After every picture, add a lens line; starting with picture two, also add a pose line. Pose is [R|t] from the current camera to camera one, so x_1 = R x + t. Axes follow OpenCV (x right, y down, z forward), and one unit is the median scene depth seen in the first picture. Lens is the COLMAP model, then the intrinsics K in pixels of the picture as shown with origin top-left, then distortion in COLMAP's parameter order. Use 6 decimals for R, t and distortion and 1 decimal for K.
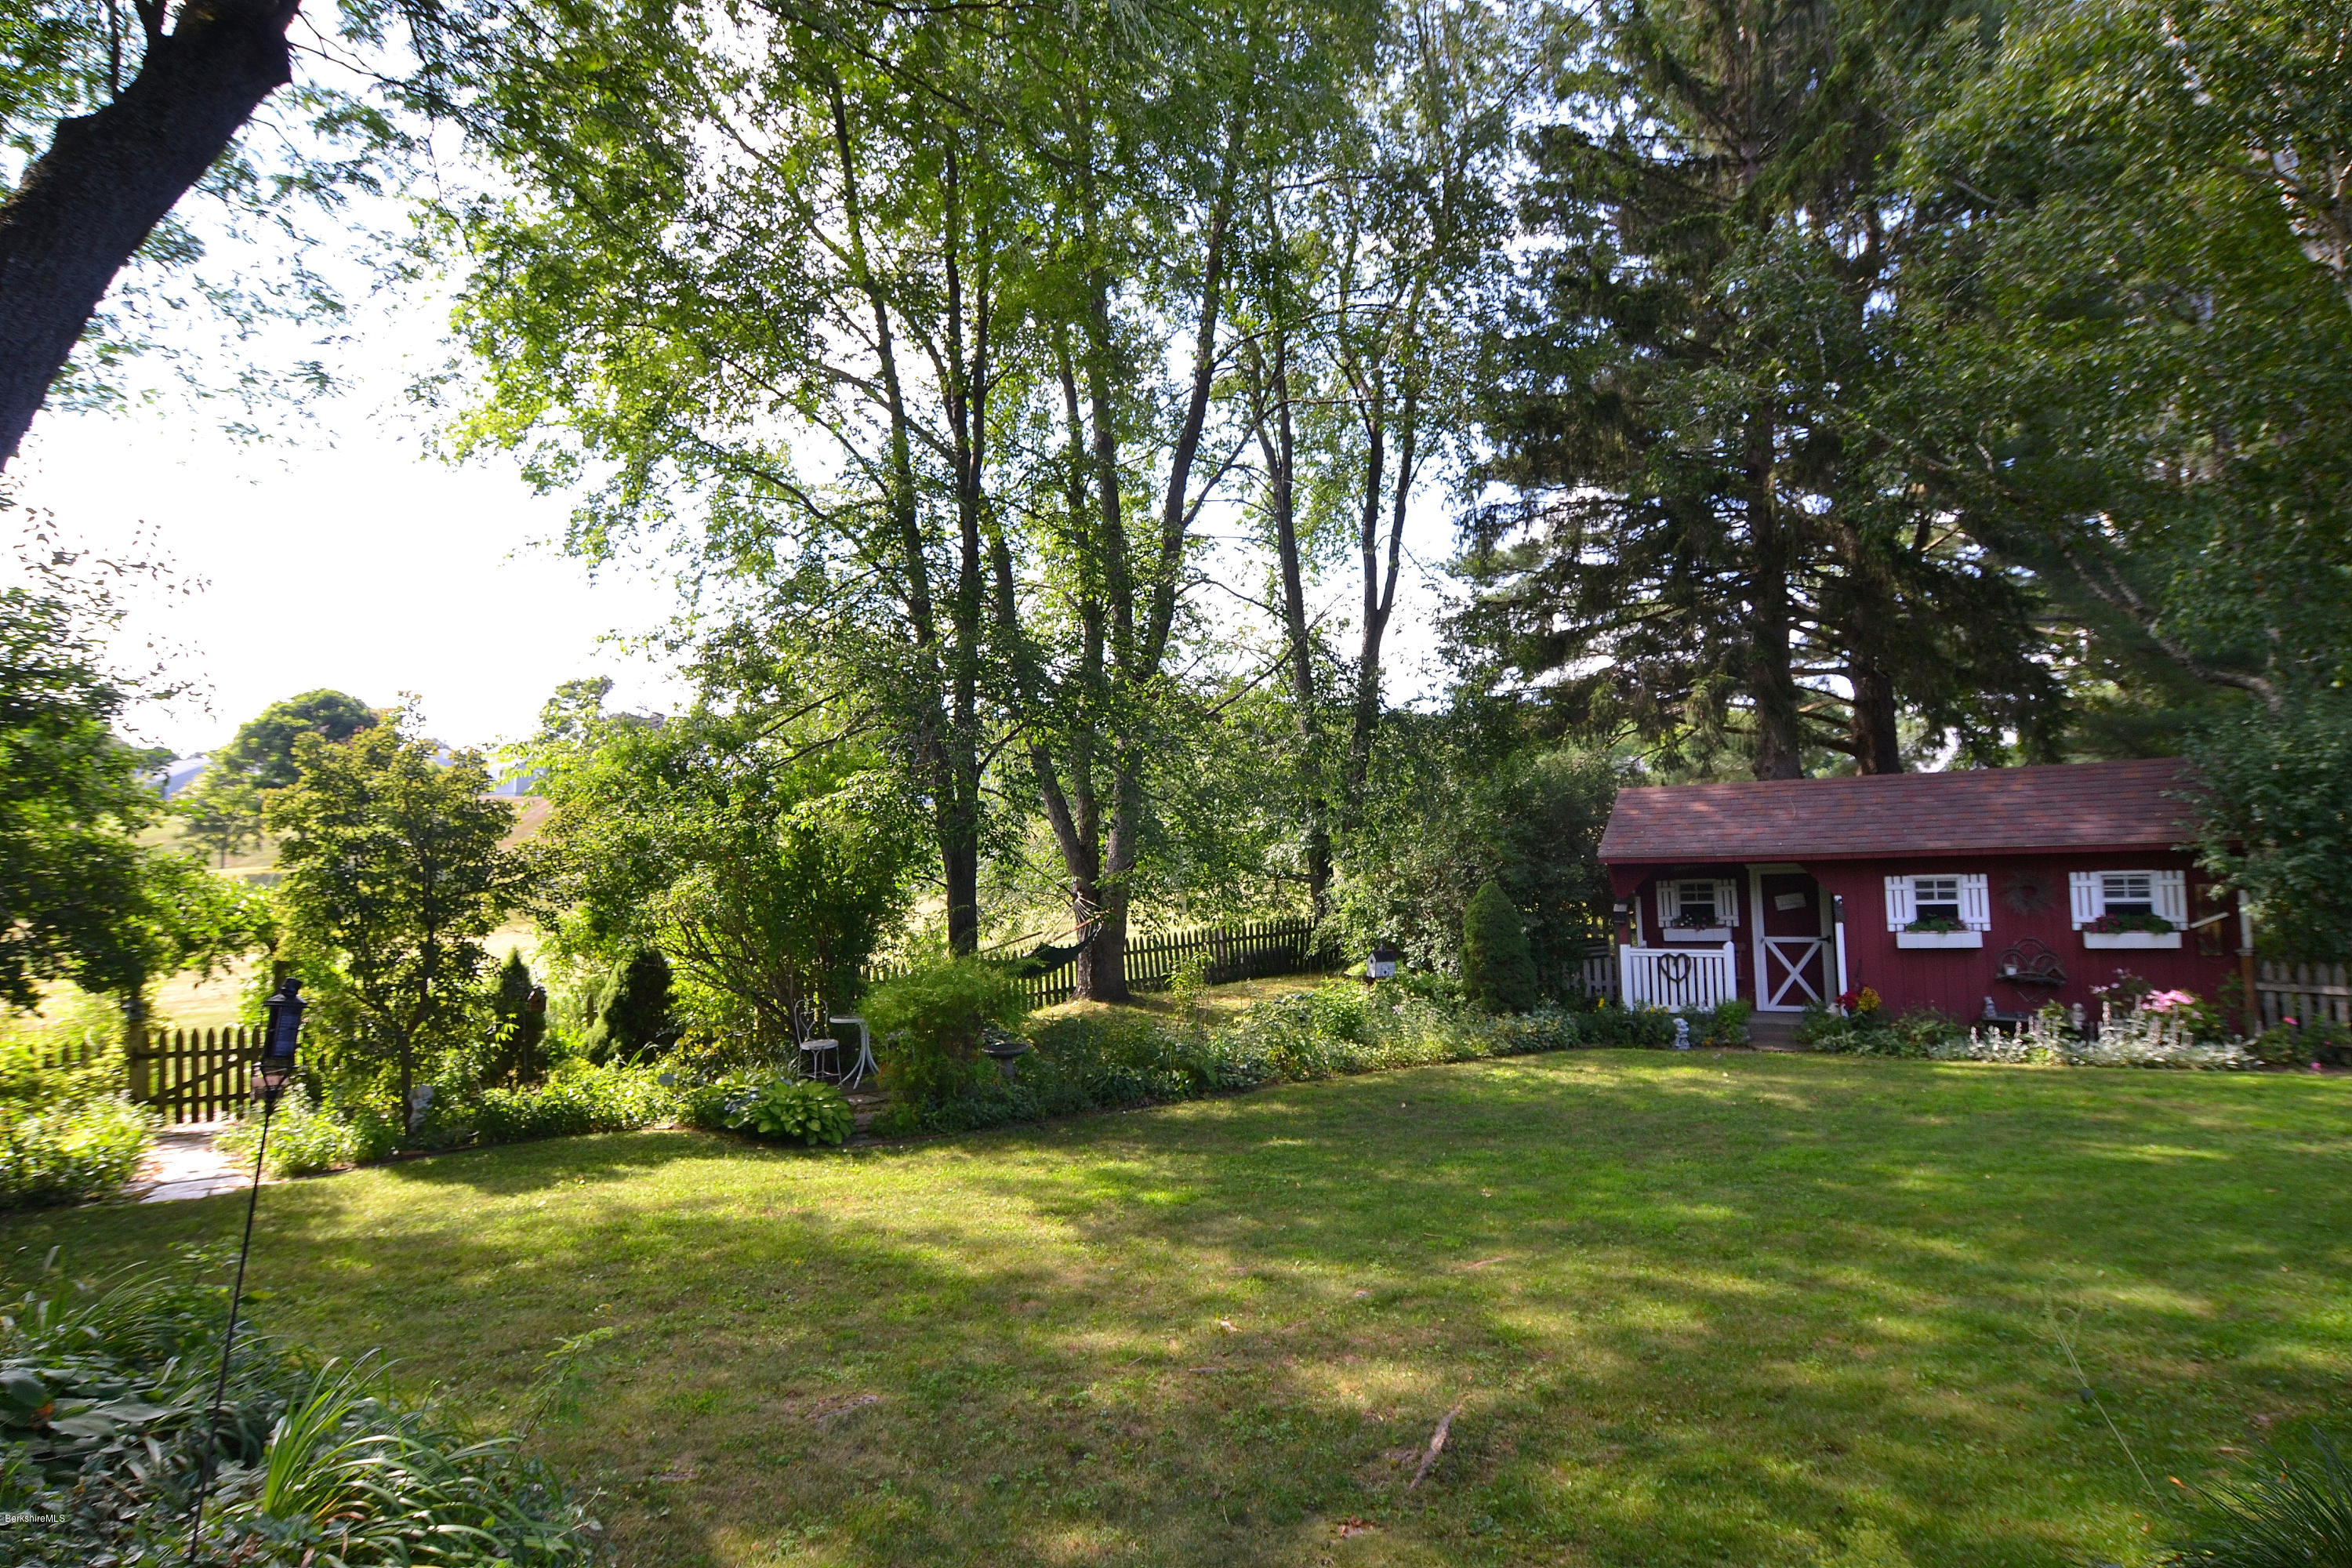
lens RADIAL K [[1278.1, 0, 1175.8], [0, 1278.1, 775.3], [0, 0, 1]] dist [-0.013559, -0.006140]
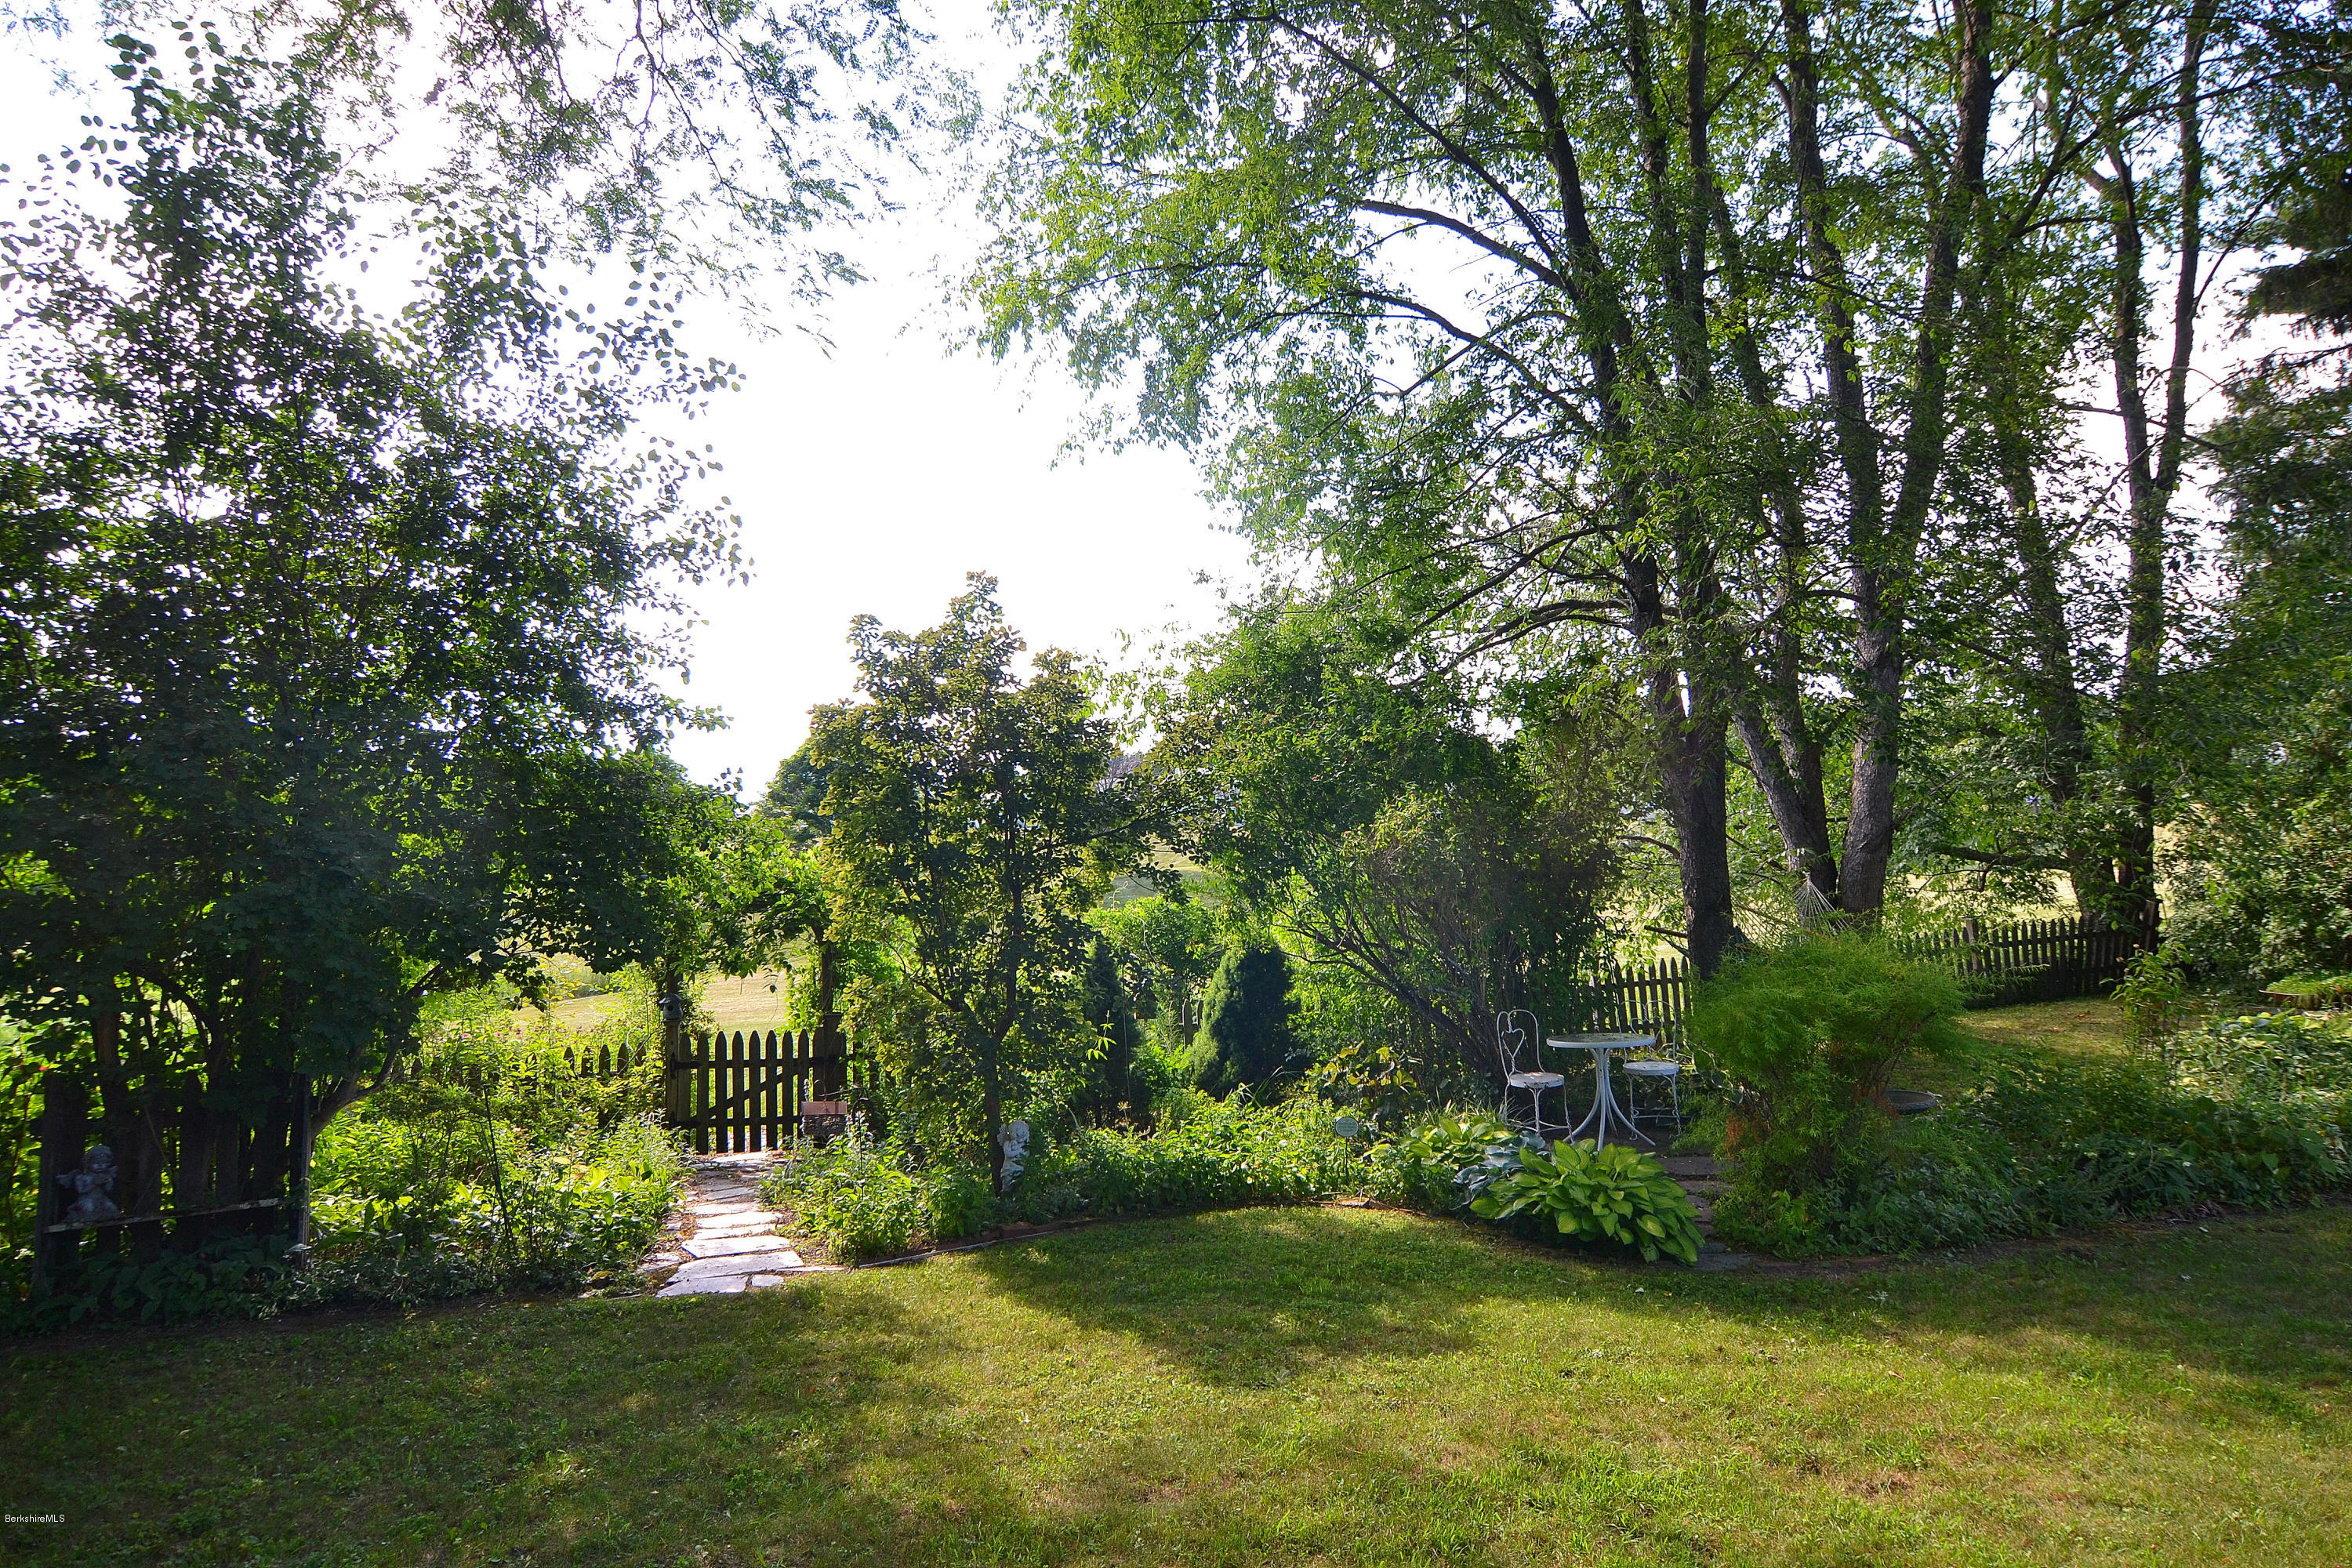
lens RADIAL K [[1278.1, 0, 1180.6], [0, 1278.1, 789.5], [0, 0, 1]] dist [-0.013559, -0.006140]
pose [[0.944638, -0.034611, -0.326284, -0.254155], [0.030498, 0.999378, -0.017714, 0.072932], [0.326694, 0.006783, 0.945106, 0.343702]]
